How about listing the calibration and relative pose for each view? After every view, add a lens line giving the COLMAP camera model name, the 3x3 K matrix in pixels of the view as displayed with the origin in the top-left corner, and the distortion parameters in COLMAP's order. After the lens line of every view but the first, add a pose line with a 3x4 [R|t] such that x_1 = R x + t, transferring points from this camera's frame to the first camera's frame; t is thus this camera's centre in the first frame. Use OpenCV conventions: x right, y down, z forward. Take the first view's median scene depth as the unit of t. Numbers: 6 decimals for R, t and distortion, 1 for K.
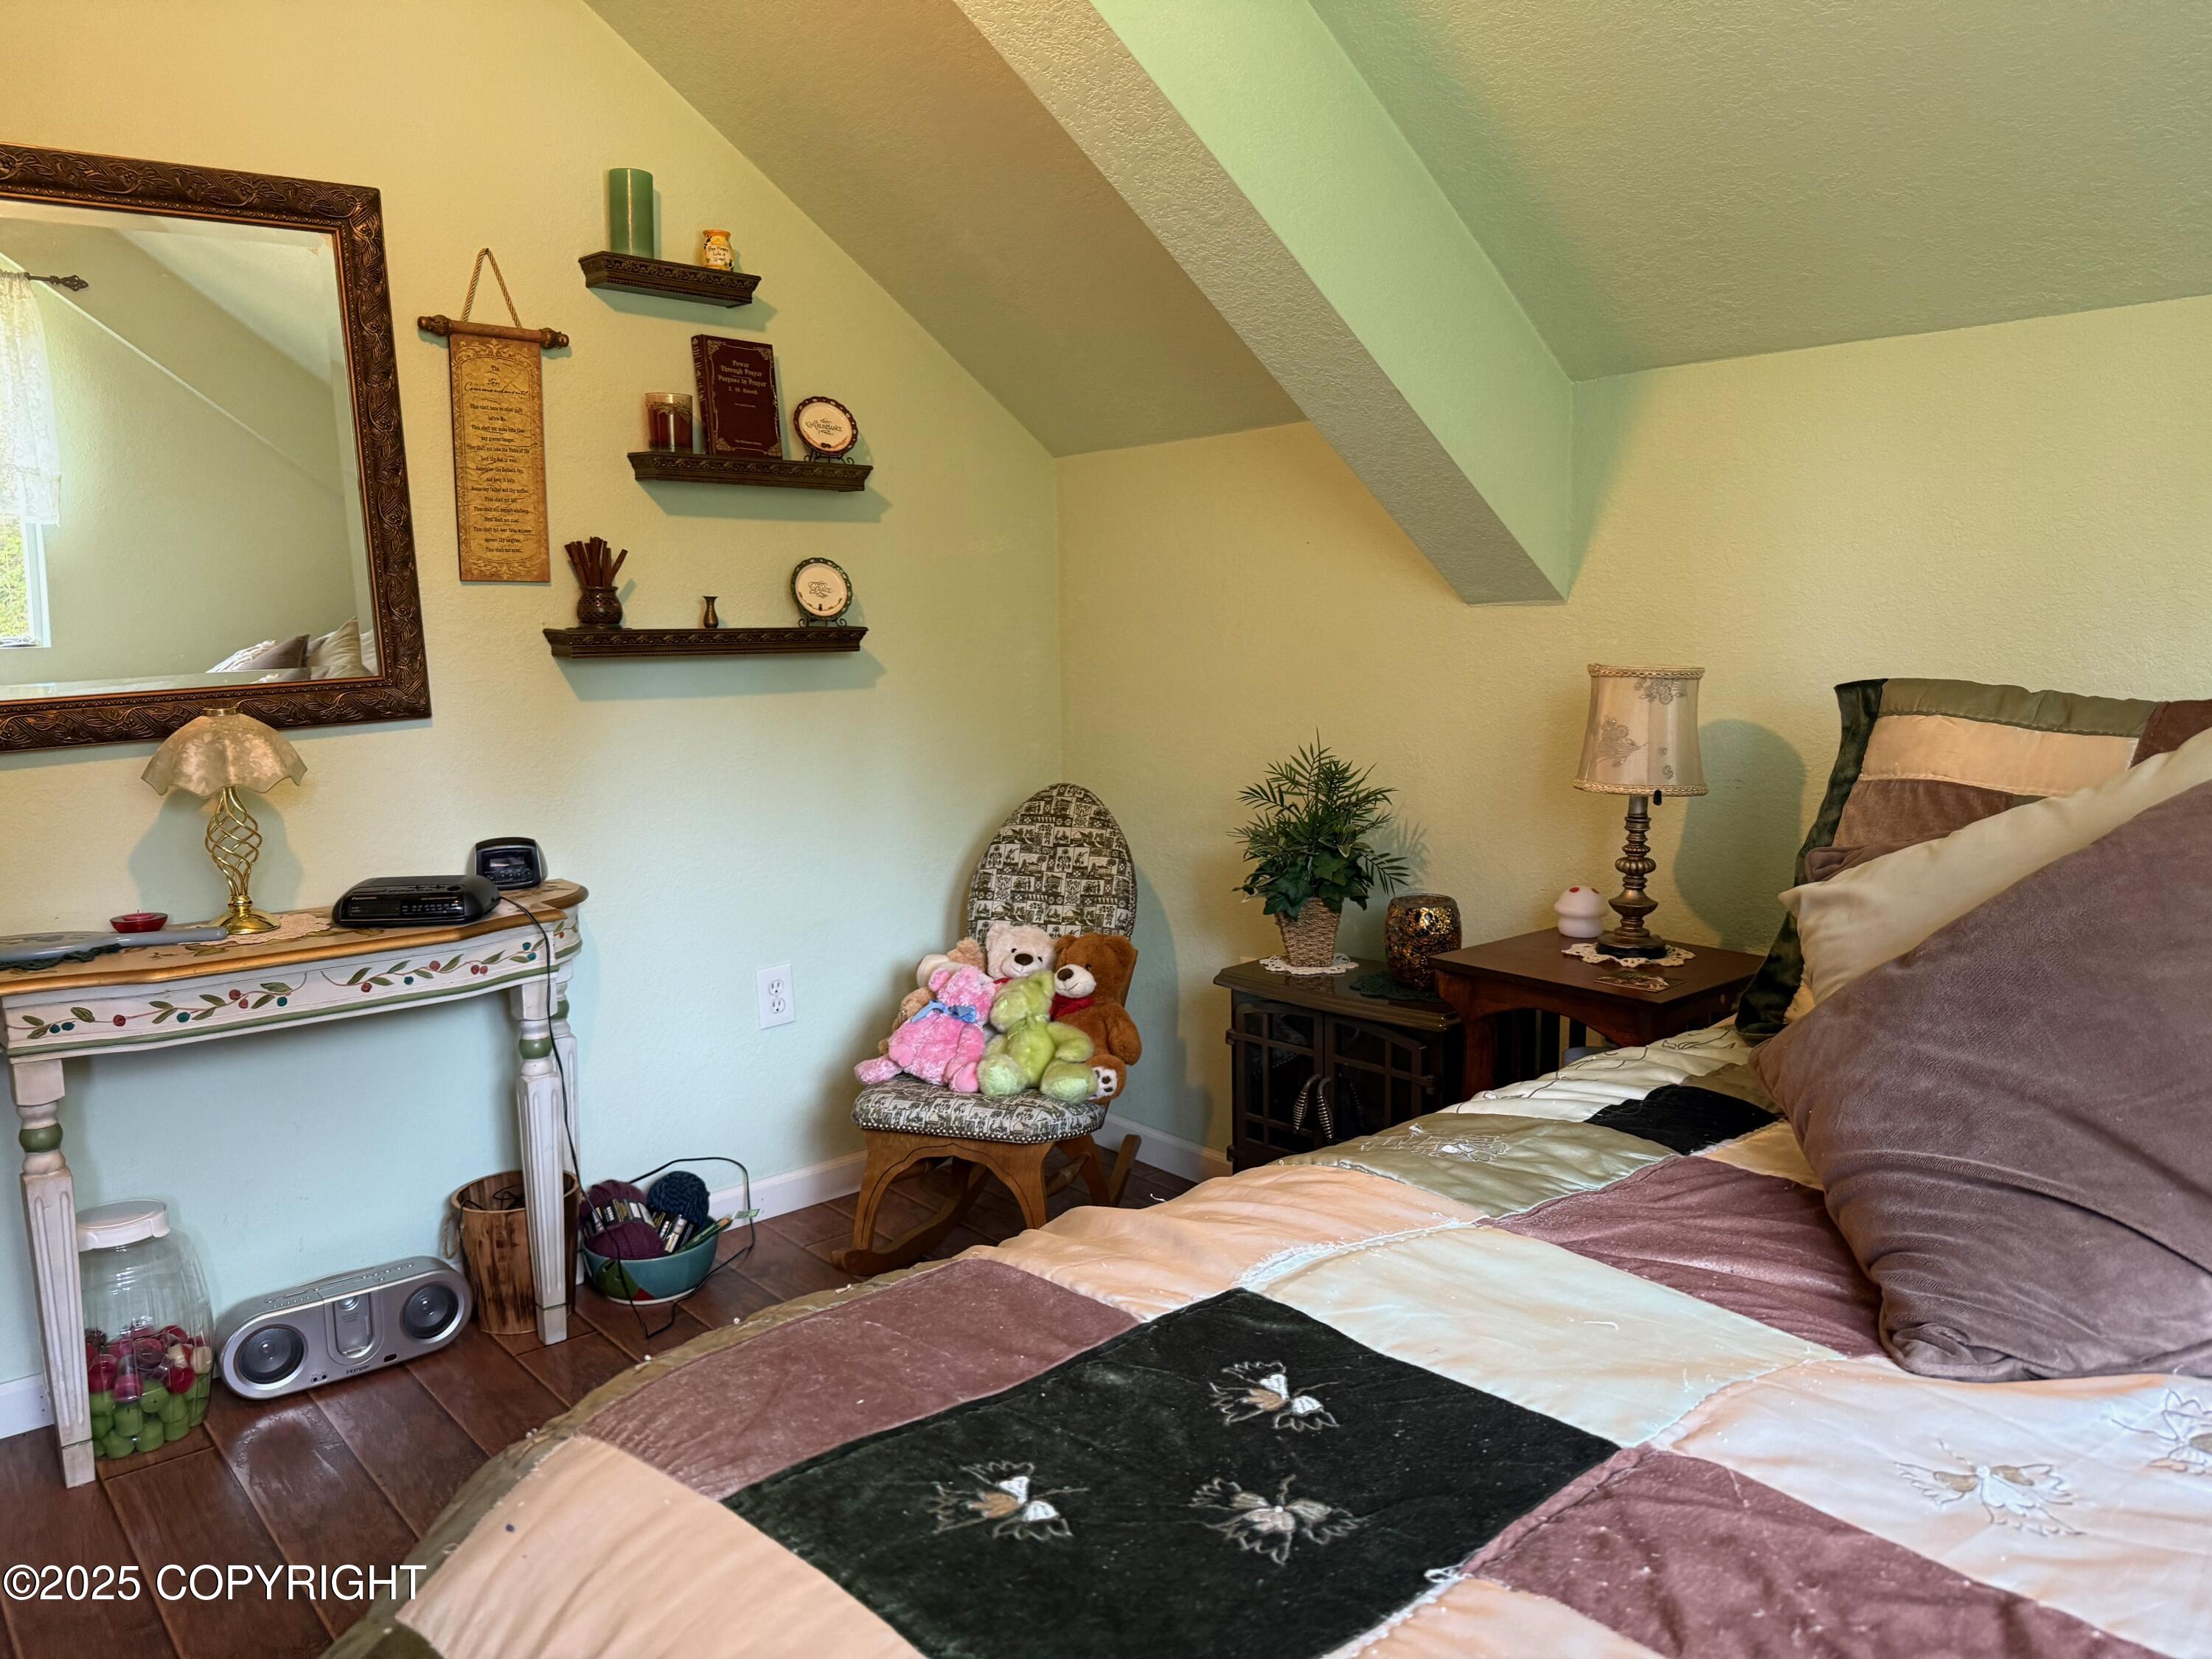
lens RADIAL K [[1563.2, 0, 1118.2], [0, 1563.2, 818.8], [0, 0, 1]] dist [0.129417, -0.157343]
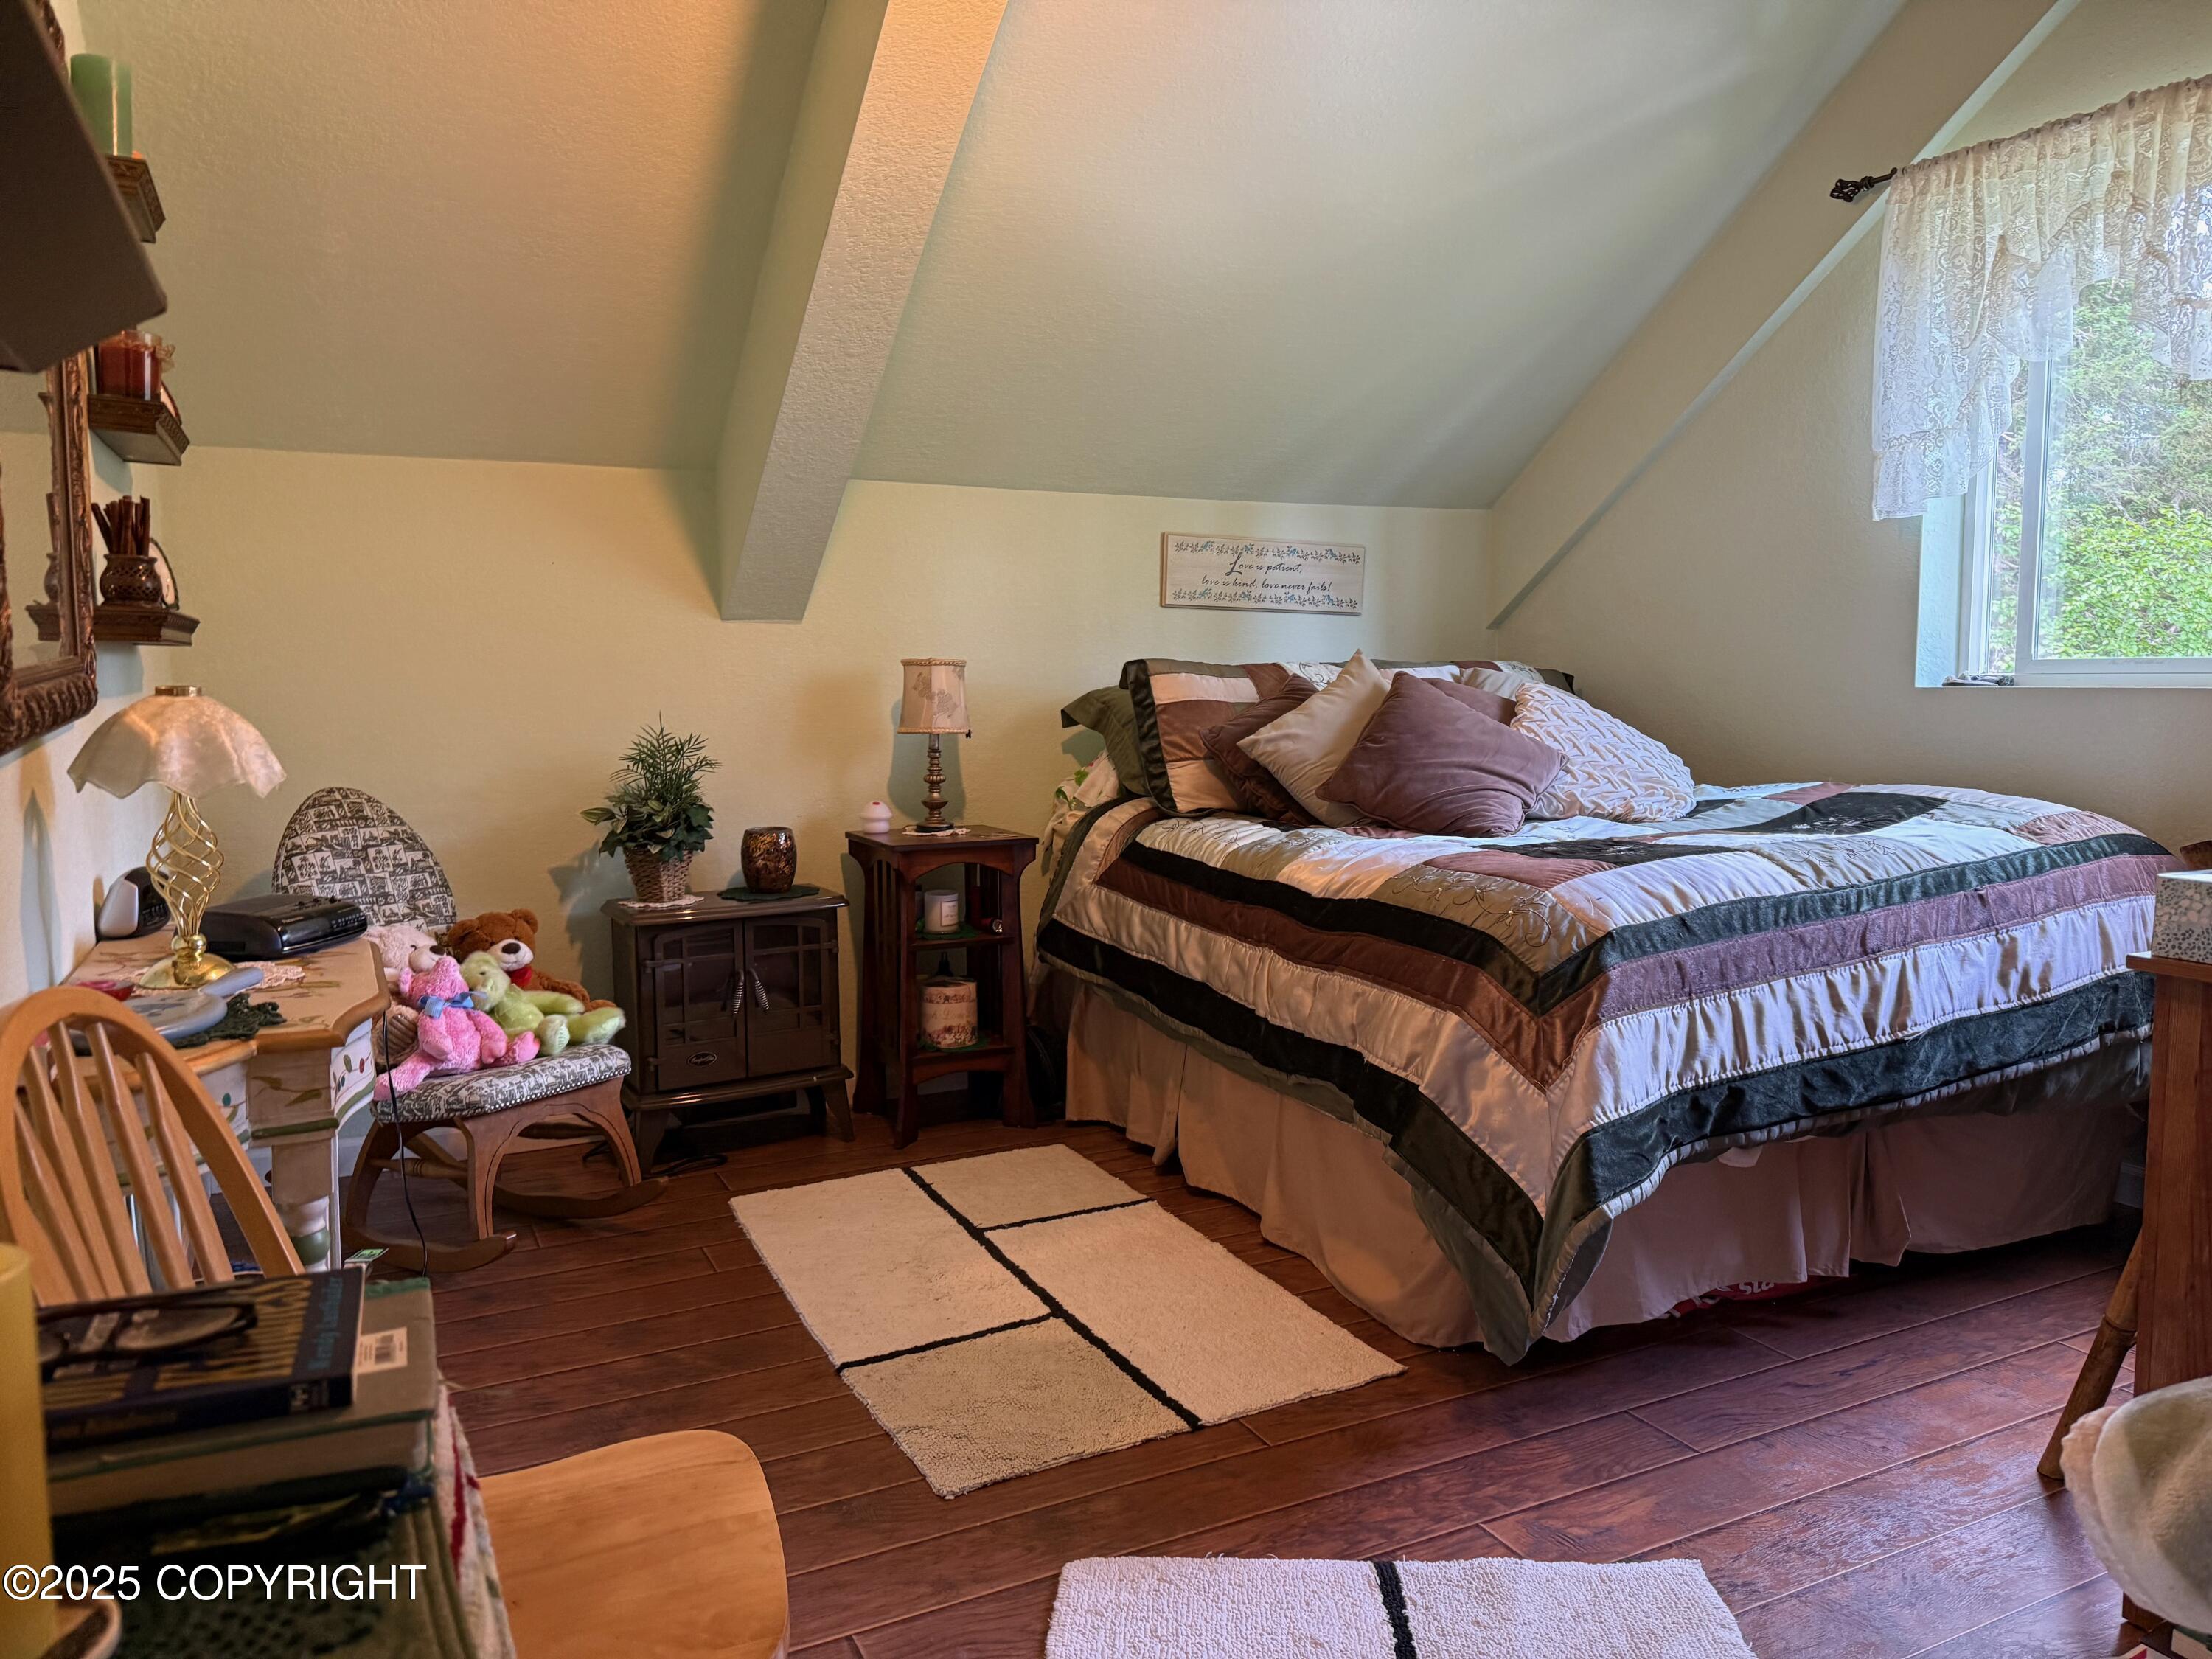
lens RADIAL K [[1563.2, 0, 1118.2], [0, 1563.2, 818.8], [0, 0, 1]] dist [0.129417, -0.157343]
pose [[0.252438, -0.088120, 0.963592, -0.903245], [0.122358, 0.990758, 0.058549, -0.001692], [-0.959845, 0.103124, 0.260887, 0.284048]]
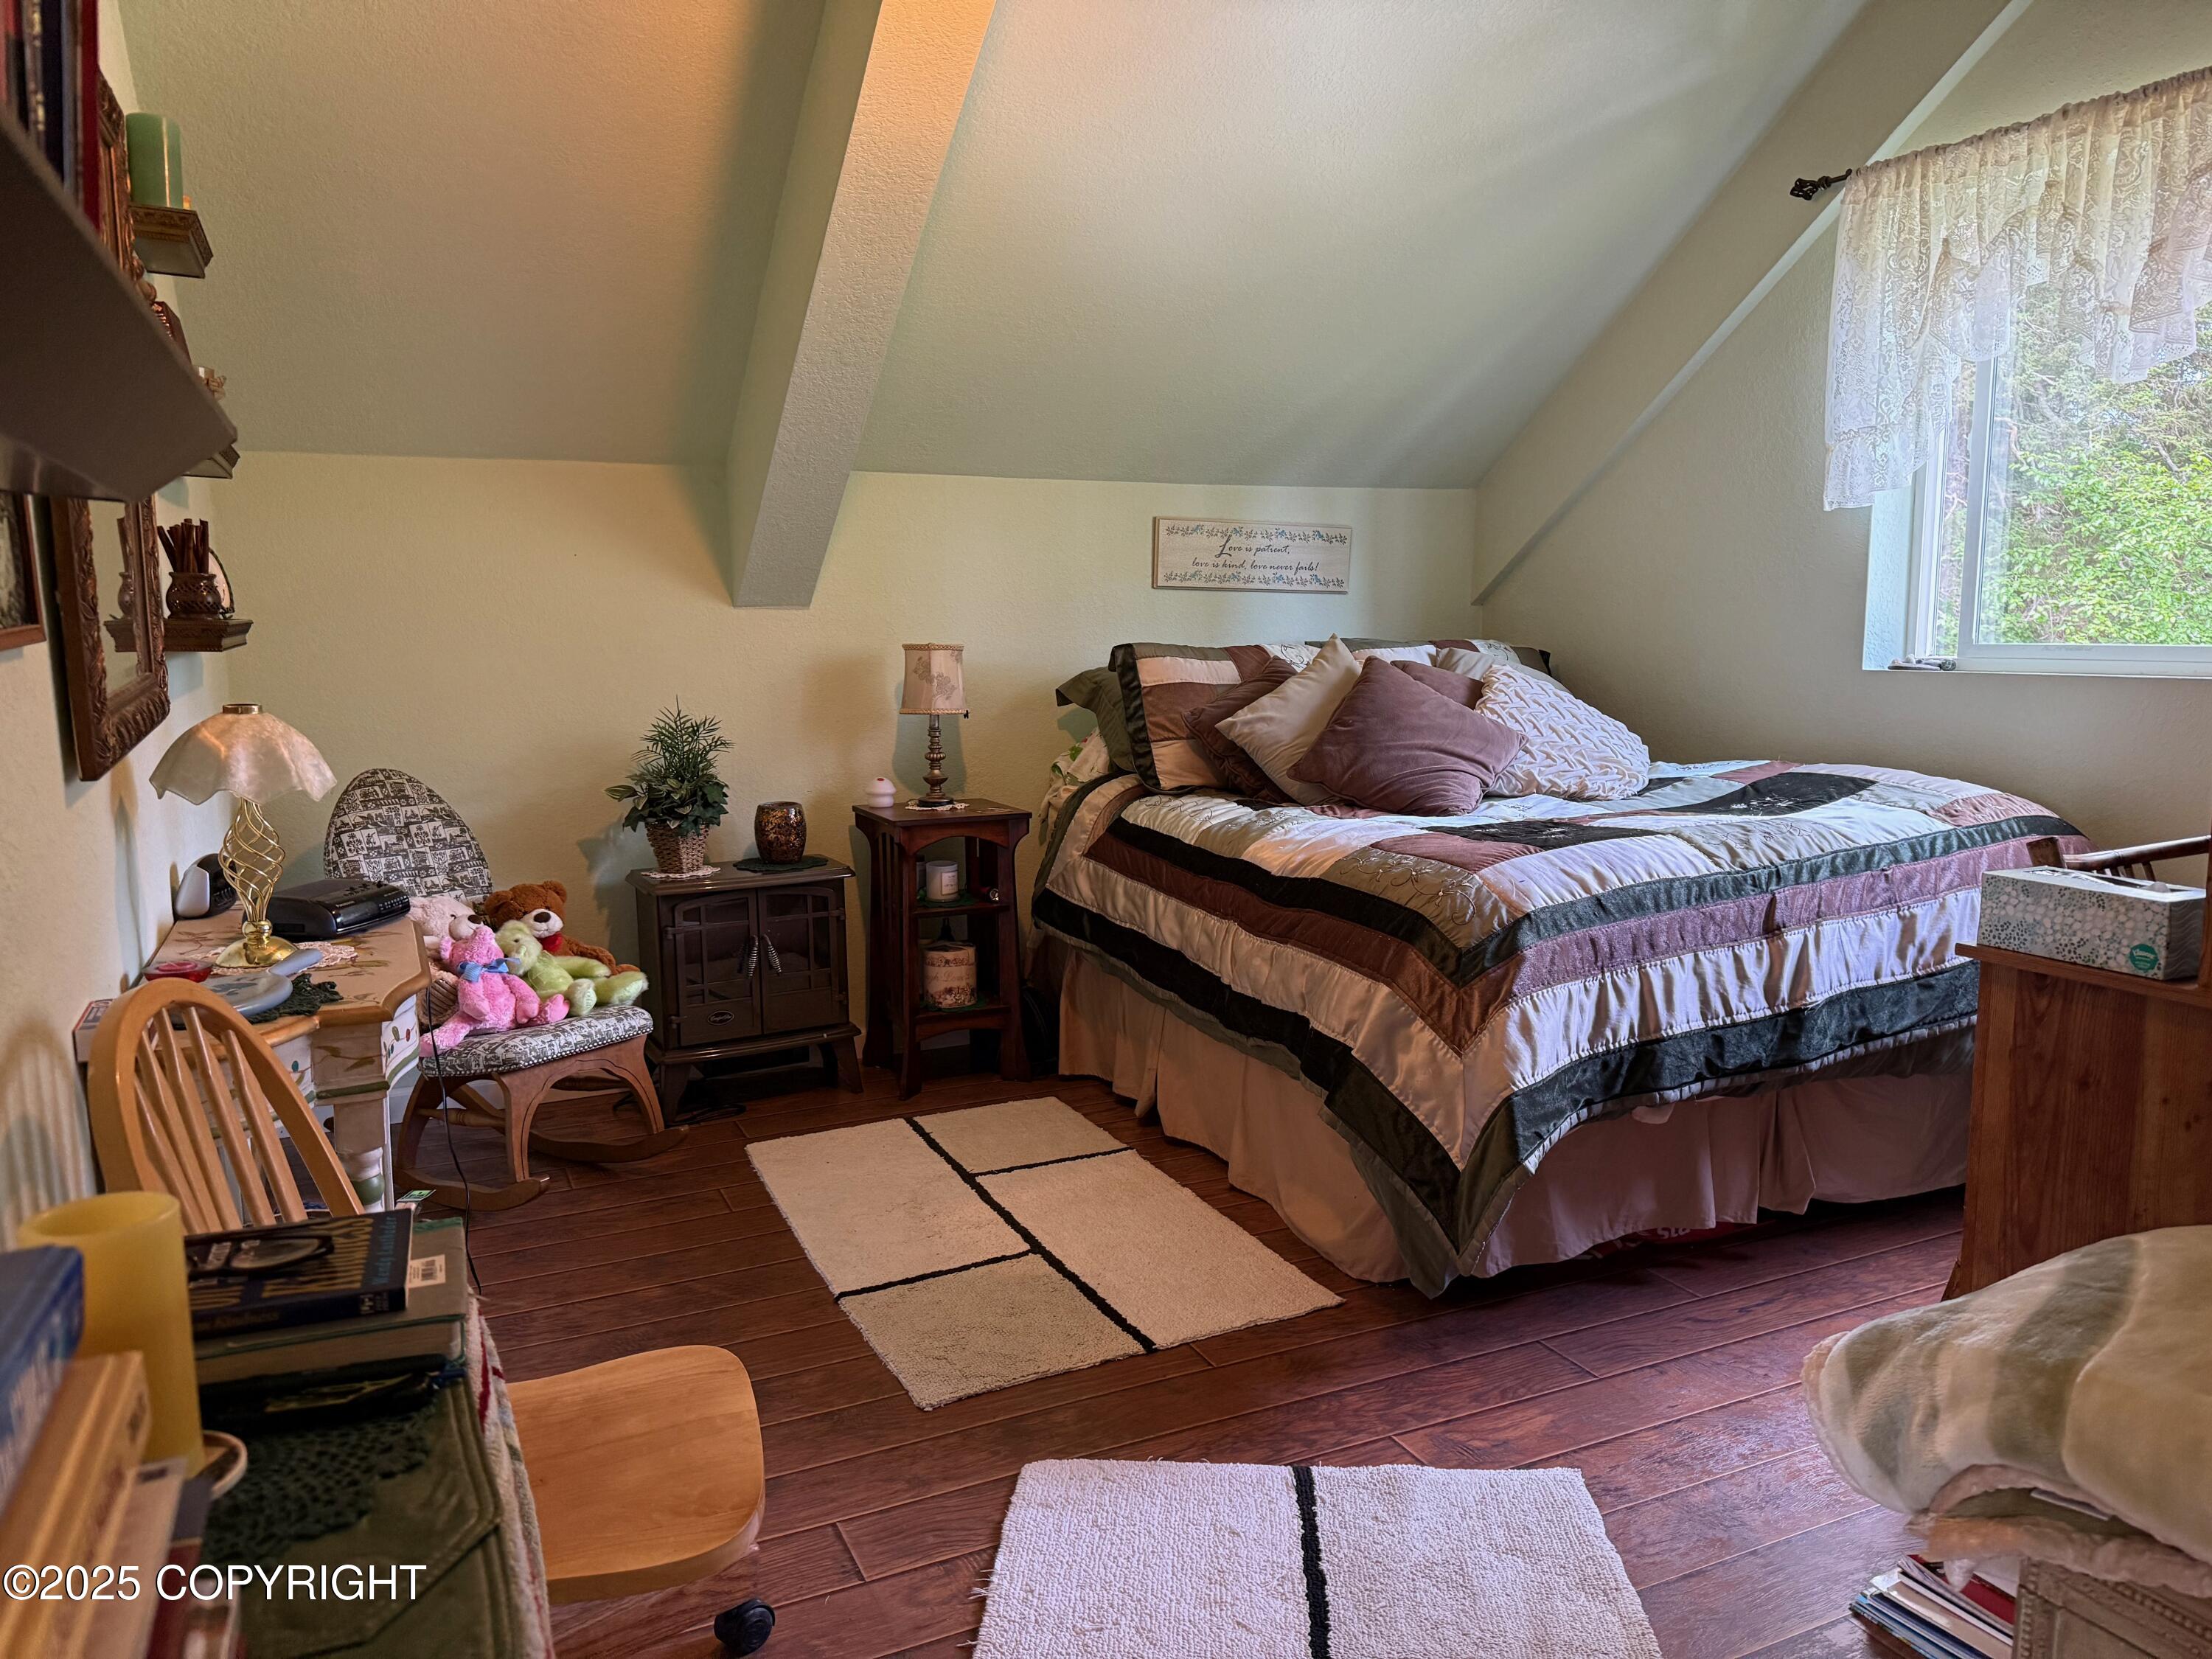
lens RADIAL K [[1561.0, 0, 1112.9], [0, 1561.0, 837.9], [0, 0, 1]] dist [0.161076, -0.218836]
pose [[0.276371, -0.131690, 0.951986, -0.966383], [0.124146, 0.987160, 0.100514, -0.024233], [-0.952999, 0.090406, 0.289171, 0.225976]]
